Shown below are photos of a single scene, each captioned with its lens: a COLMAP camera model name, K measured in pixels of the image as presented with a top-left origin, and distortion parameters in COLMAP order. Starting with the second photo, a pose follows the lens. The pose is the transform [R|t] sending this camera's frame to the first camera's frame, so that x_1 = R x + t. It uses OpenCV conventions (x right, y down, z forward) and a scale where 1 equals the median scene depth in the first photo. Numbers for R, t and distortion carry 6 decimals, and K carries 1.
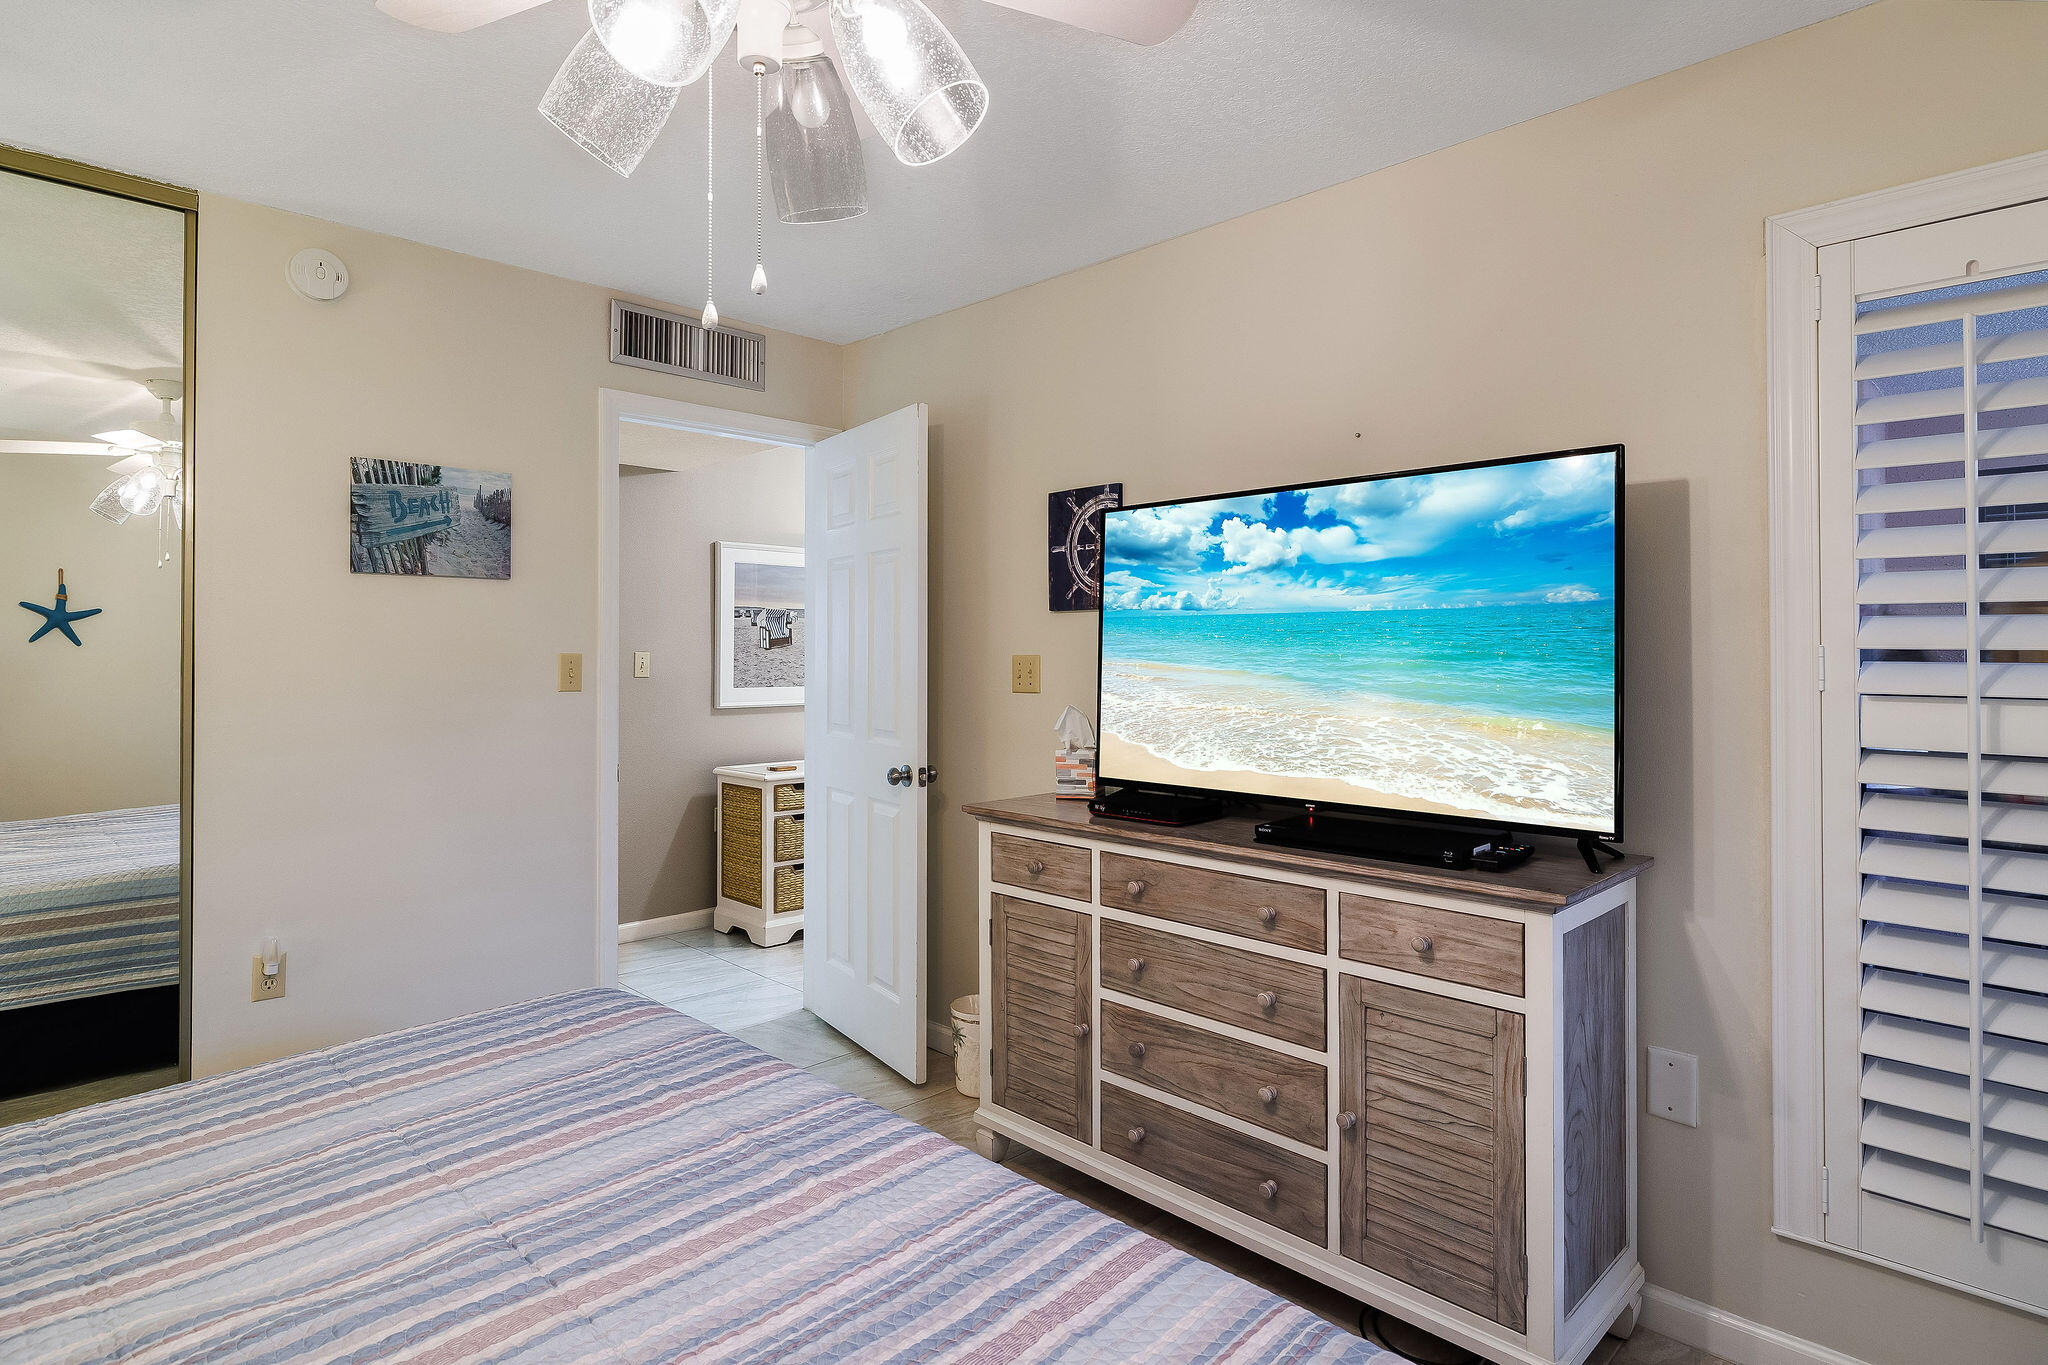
lens RADIAL K [[1060.5, 0, 1016.1], [0, 1060.5, 663.8], [0, 0, 1]] dist [-0.001940, -0.000055]
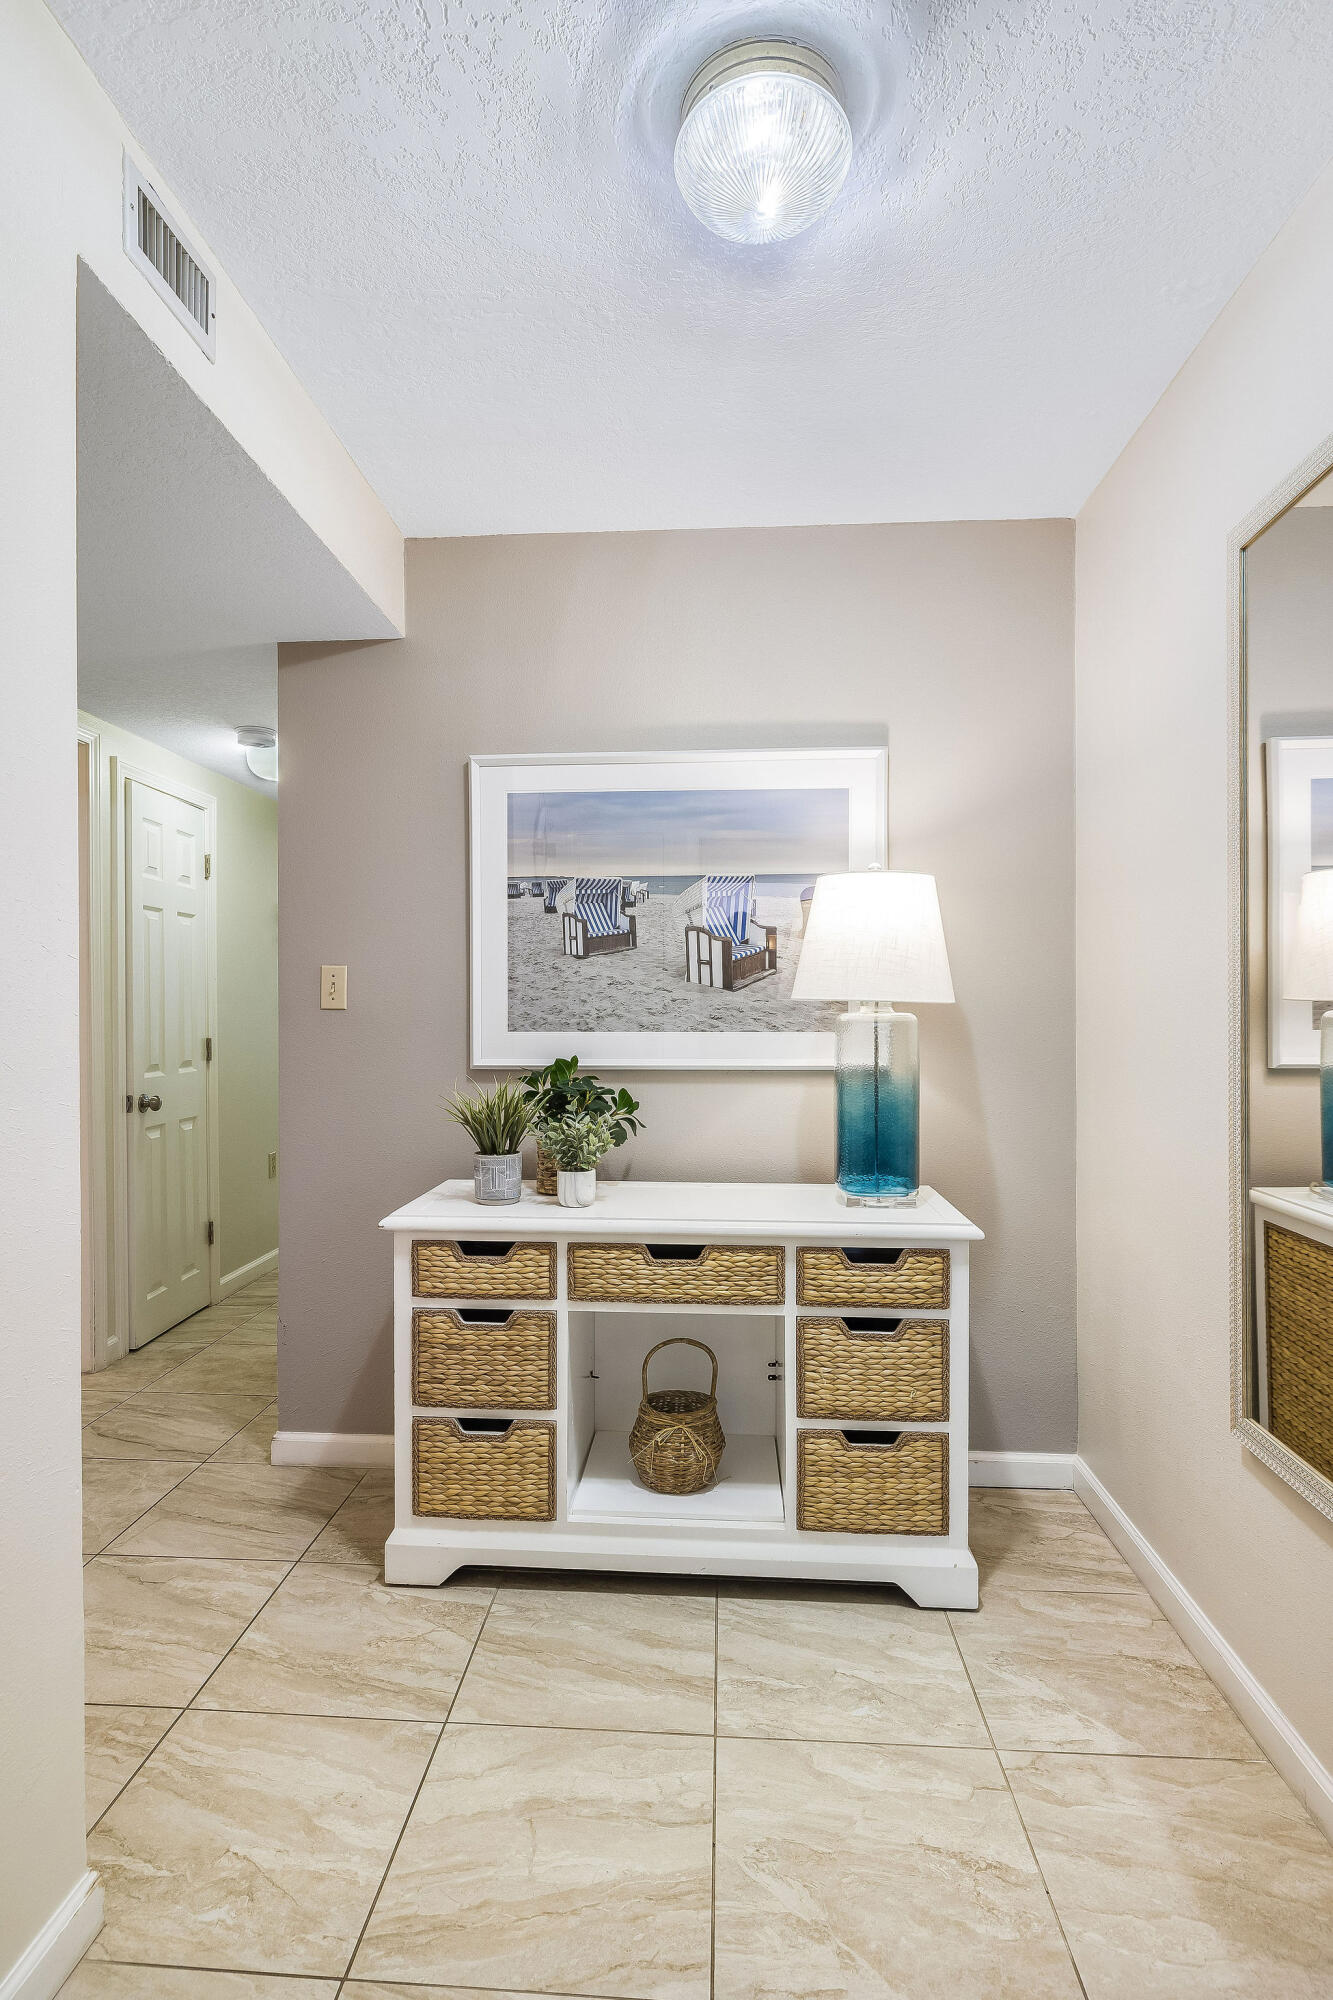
lens RADIAL K [[1059.3, 0, 670.8], [0, 1059.3, 1010.4], [0, 0, 1]] dist [-0.006434, -0.000206]
pose [[0.697651, -0.004736, -0.716422, 0.165321], [0.000914, 0.999983, -0.005721, 0.015025], [0.716437, 0.003336, 0.697643, 0.681118]]
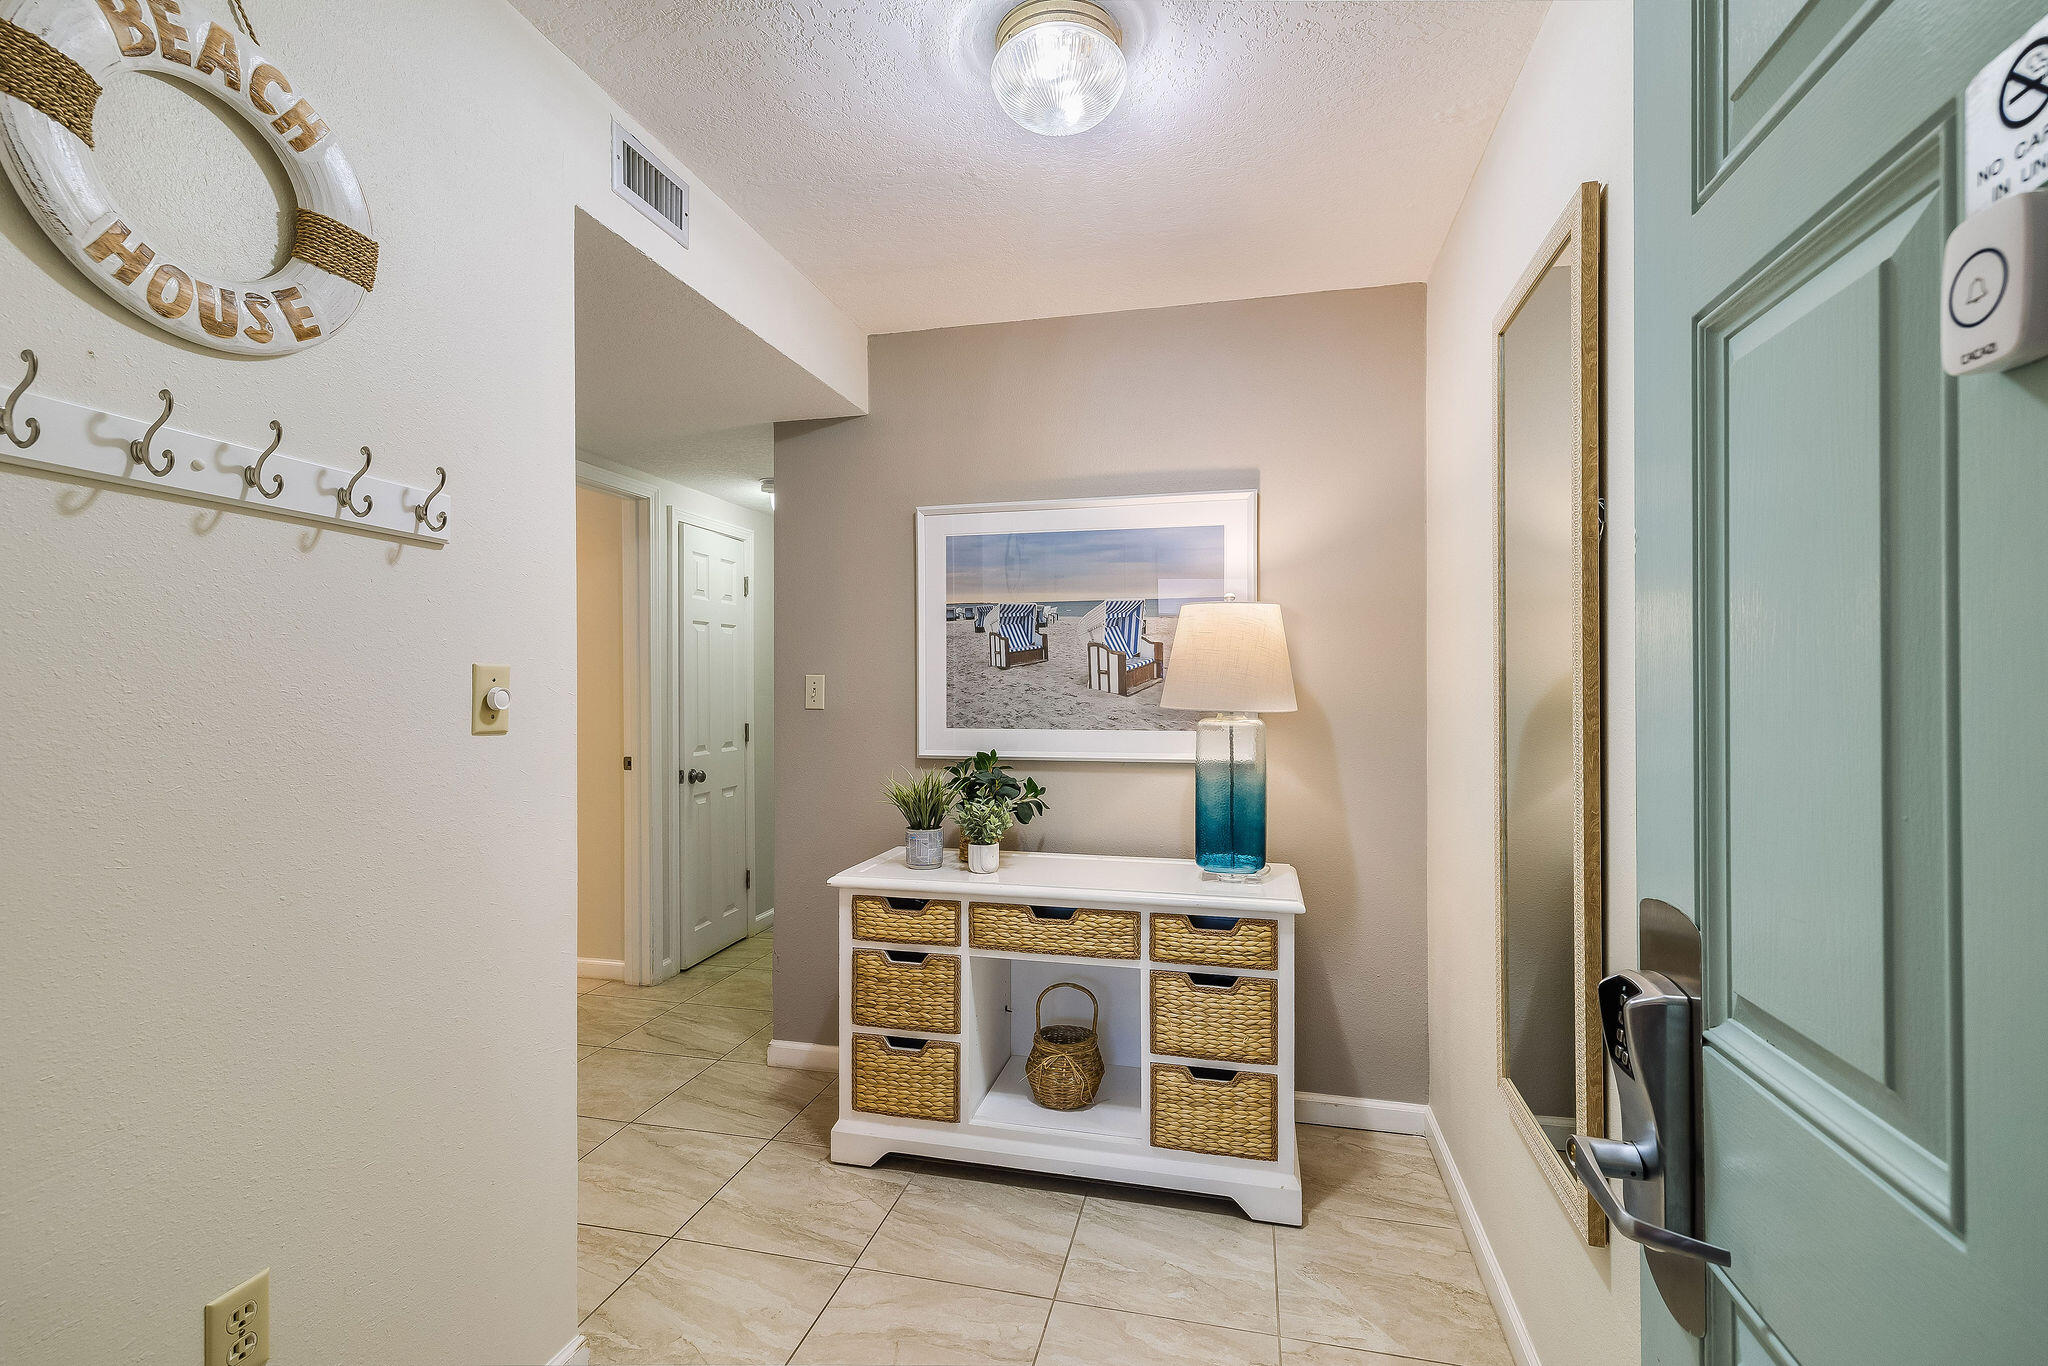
lens RADIAL K [[956.2, 0, 1025.6], [0, 956.2, 679.9], [0, 0, 1]] dist [0.004522, 0.000373]
pose [[0.561536, -0.008298, -0.827410, 0.246835], [0.000384, 0.999952, -0.009768, -0.001372], [0.827452, 0.005168, 0.561513, 0.698990]]
